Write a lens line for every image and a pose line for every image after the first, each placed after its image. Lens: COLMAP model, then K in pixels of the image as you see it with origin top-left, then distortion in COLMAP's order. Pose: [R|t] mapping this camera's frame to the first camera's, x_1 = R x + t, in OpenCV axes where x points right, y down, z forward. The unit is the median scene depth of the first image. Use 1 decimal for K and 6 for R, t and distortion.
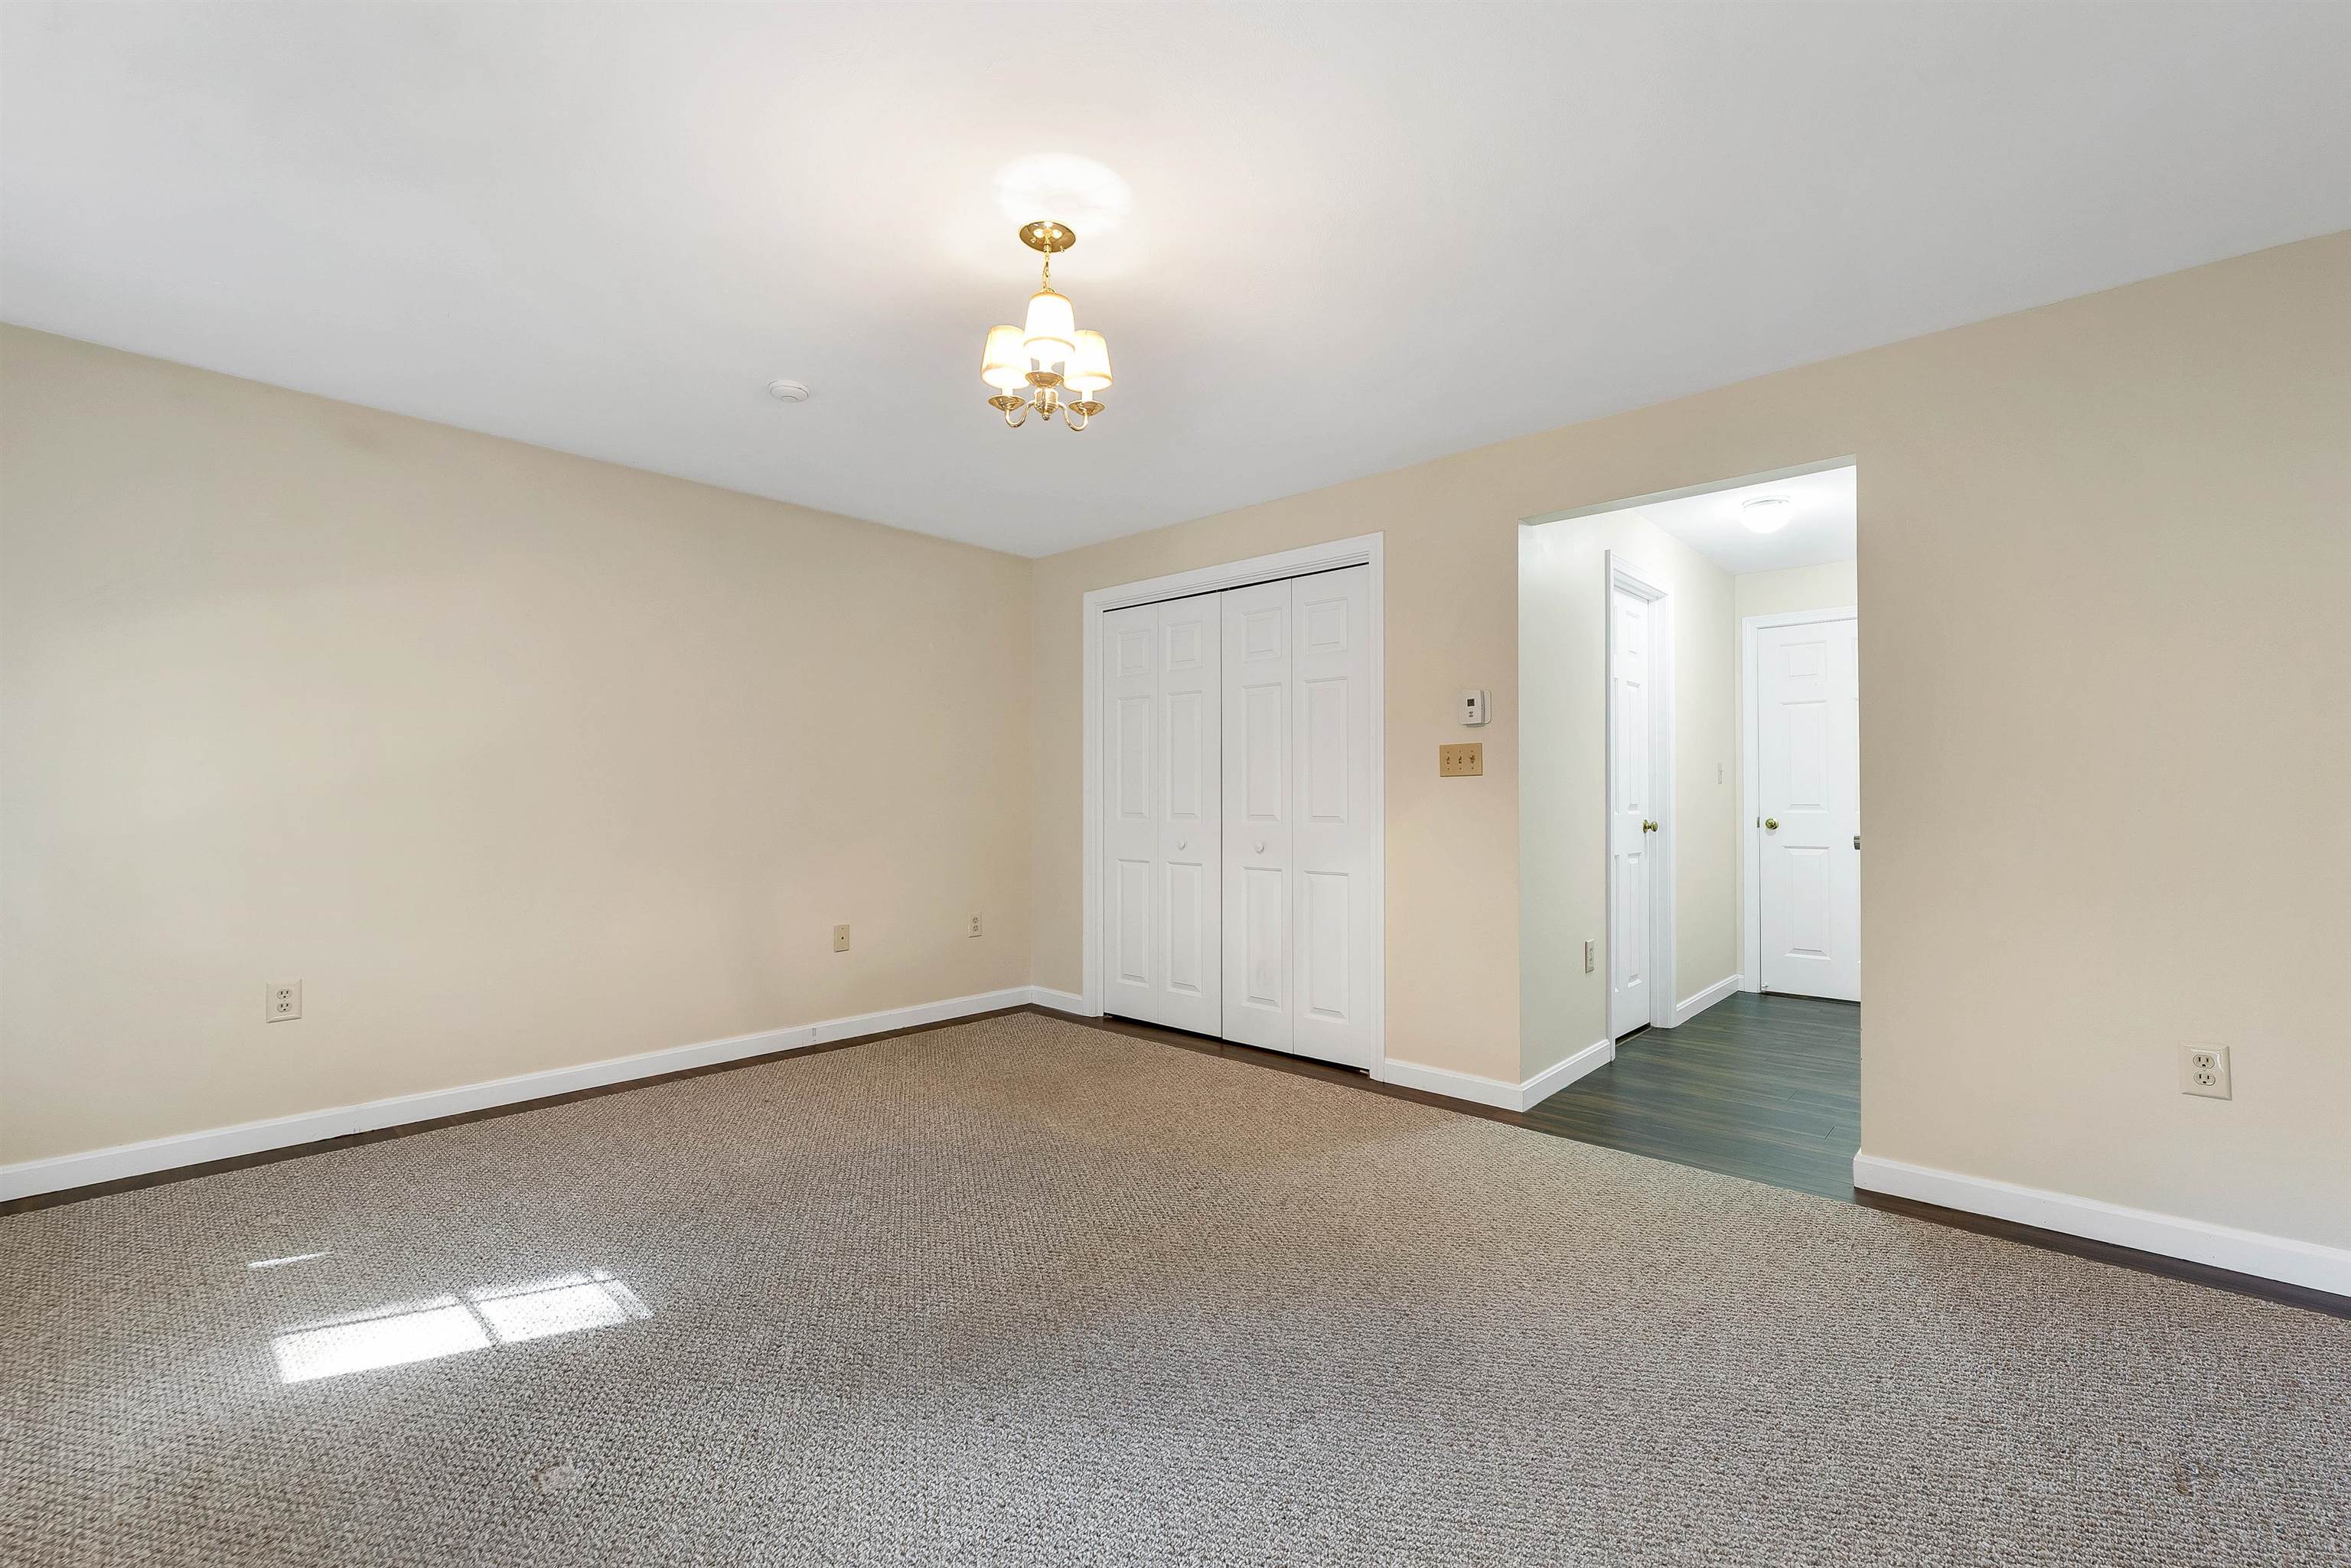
lens RADIAL K [[1003.6, 0, 1175.5], [0, 1003.6, 784.0], [0, 0, 1]] dist [-0.000423, -0.000045]
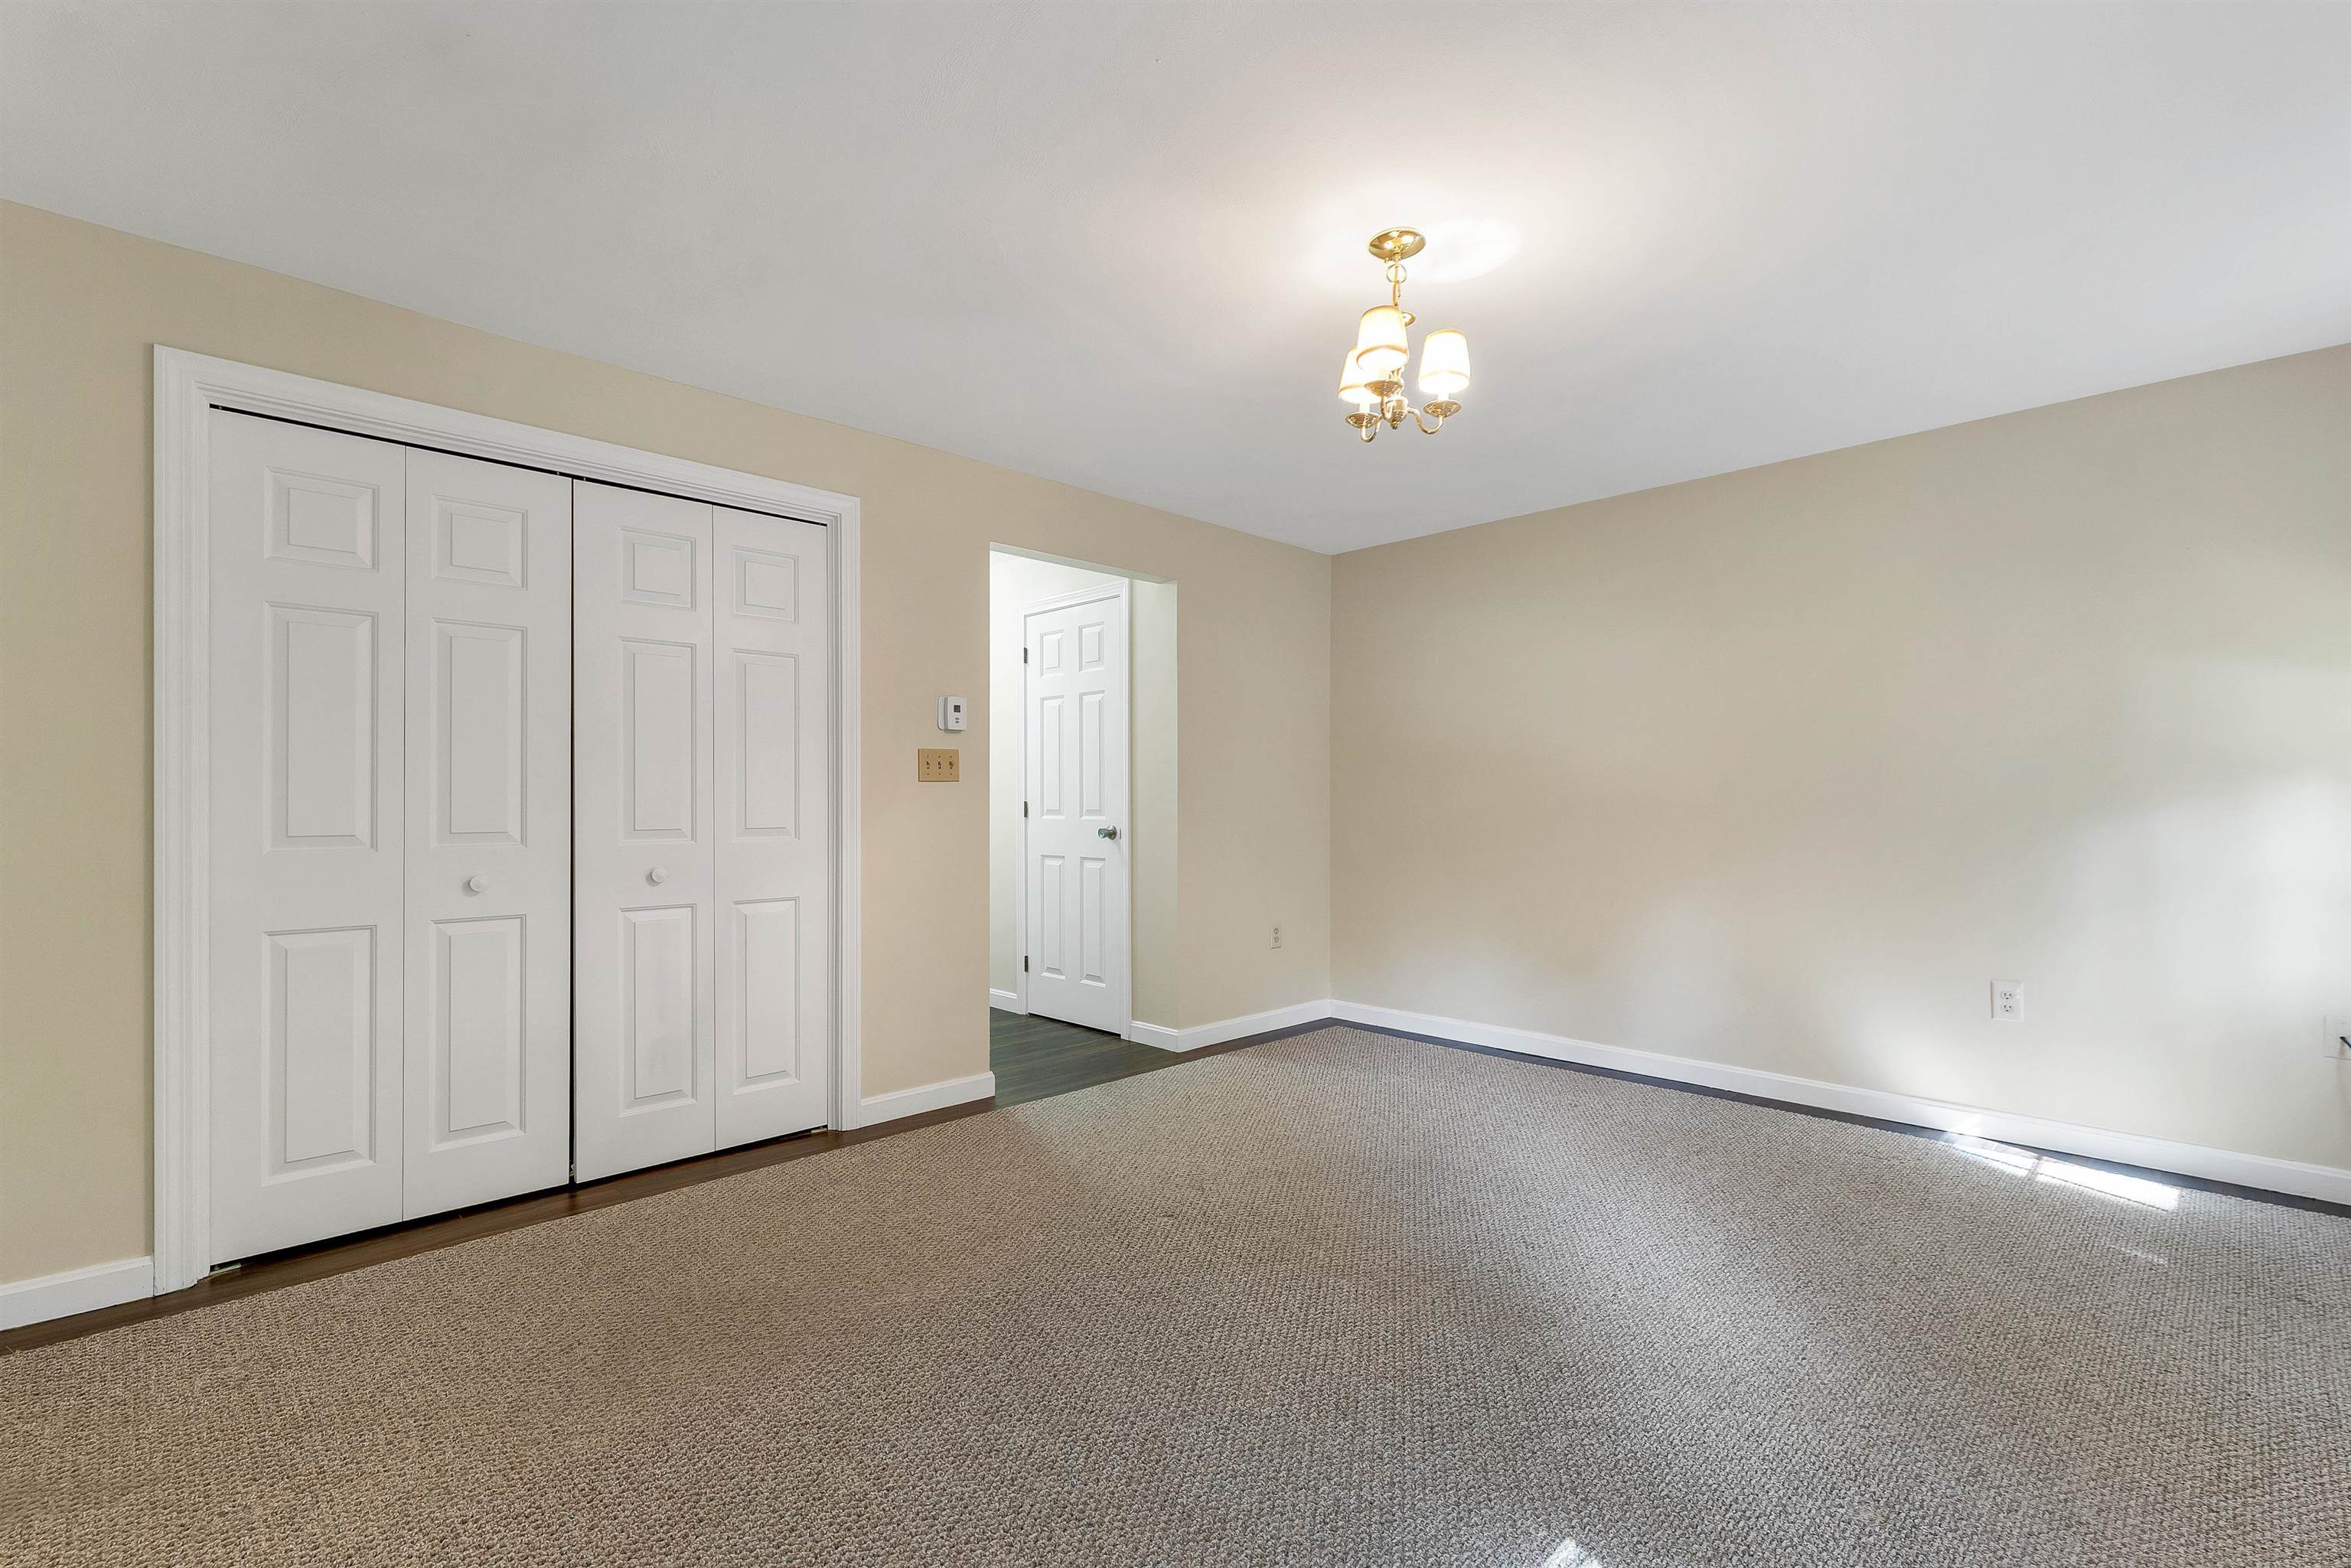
lens RADIAL K [[1078.7, 0, 1178.5], [0, 1078.7, 803.1], [0, 0, 1]] dist [0.002212, 0.000262]
pose [[0.028013, -0.004568, 0.999597, -0.767938], [-0.013773, 0.999893, 0.004955, 0.004847], [-0.999513, -0.013906, 0.027947, 0.740437]]
